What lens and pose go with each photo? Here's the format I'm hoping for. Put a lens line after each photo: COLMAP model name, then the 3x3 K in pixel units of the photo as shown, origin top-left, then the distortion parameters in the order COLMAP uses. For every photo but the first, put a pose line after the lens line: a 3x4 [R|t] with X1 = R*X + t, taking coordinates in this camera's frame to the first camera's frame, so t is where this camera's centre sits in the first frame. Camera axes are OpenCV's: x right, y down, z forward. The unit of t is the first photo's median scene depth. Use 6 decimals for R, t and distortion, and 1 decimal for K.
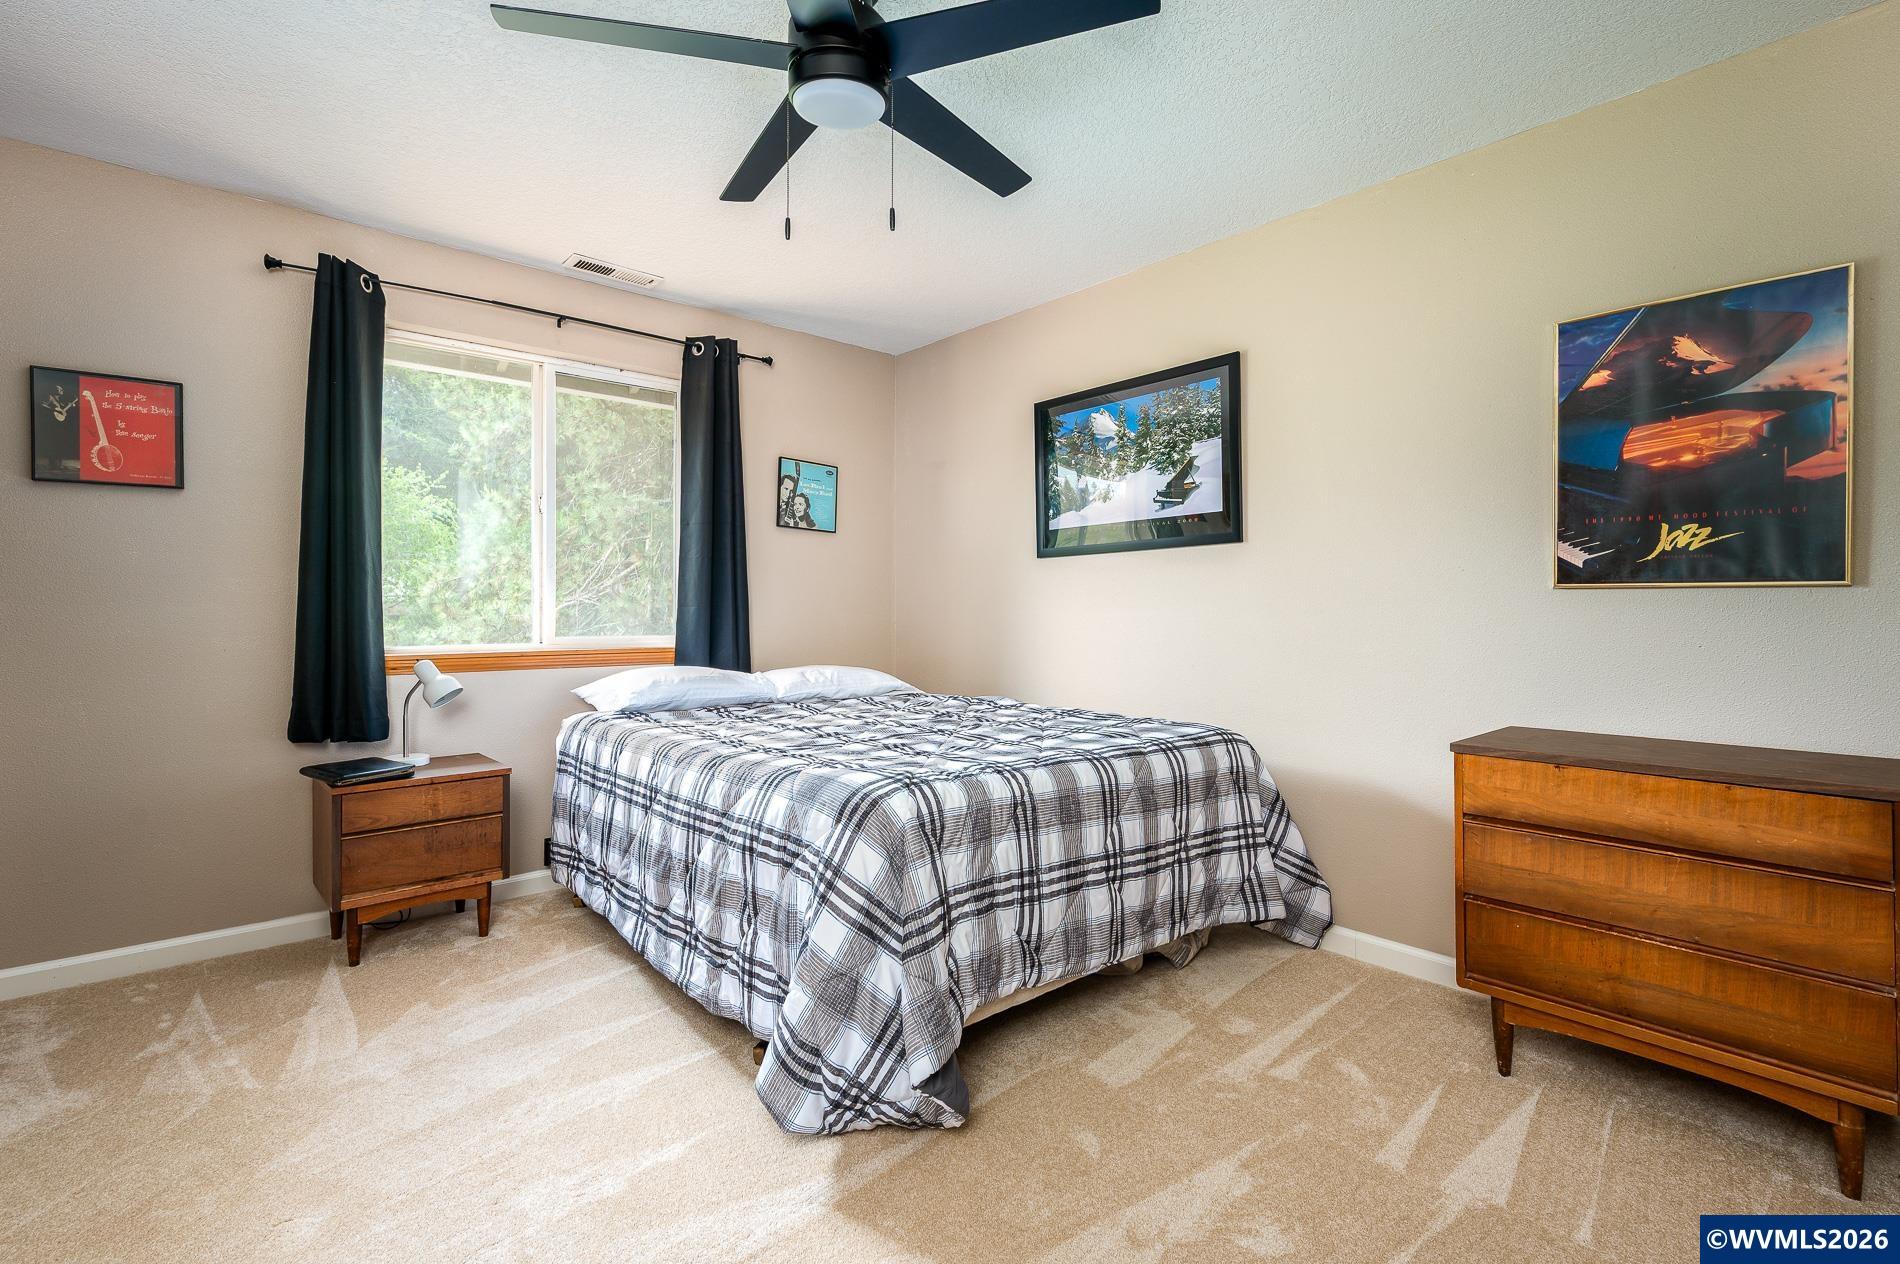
lens RADIAL K [[864.9, 0, 950.5], [0, 864.9, 618.7], [0, 0, 1]] dist [0.000436, 0.000207]
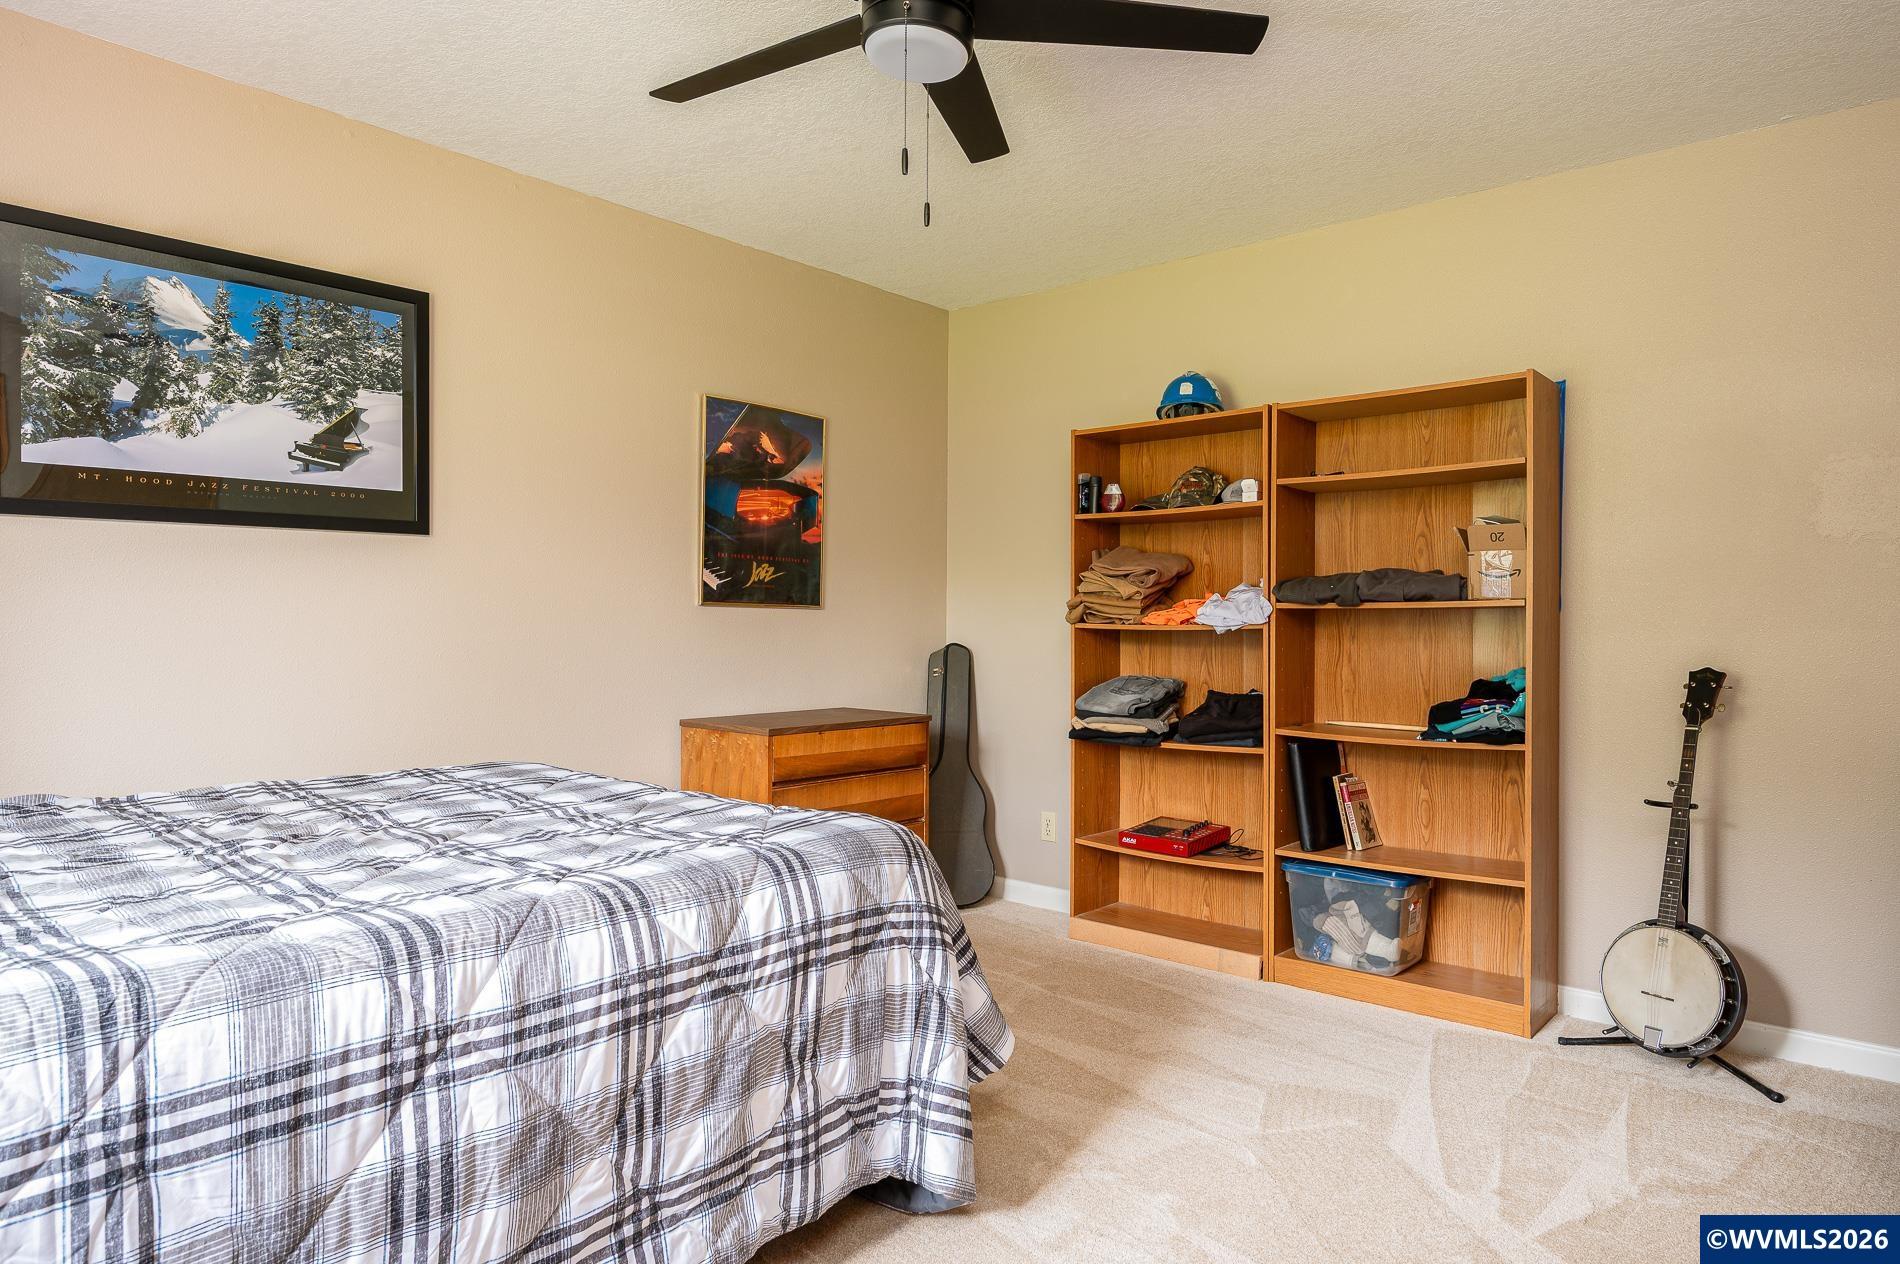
lens RADIAL K [[1161.9, 0, 950.3], [0, 1161.9, 634.4], [0, 0, 1]] dist [-0.001162, -0.000442]
pose [[-0.134798, -0.009879, 0.990824, -0.776922], [0.002424, 0.999944, 0.010300, -0.007387], [-0.990870, 0.003790, -0.134767, 0.664826]]
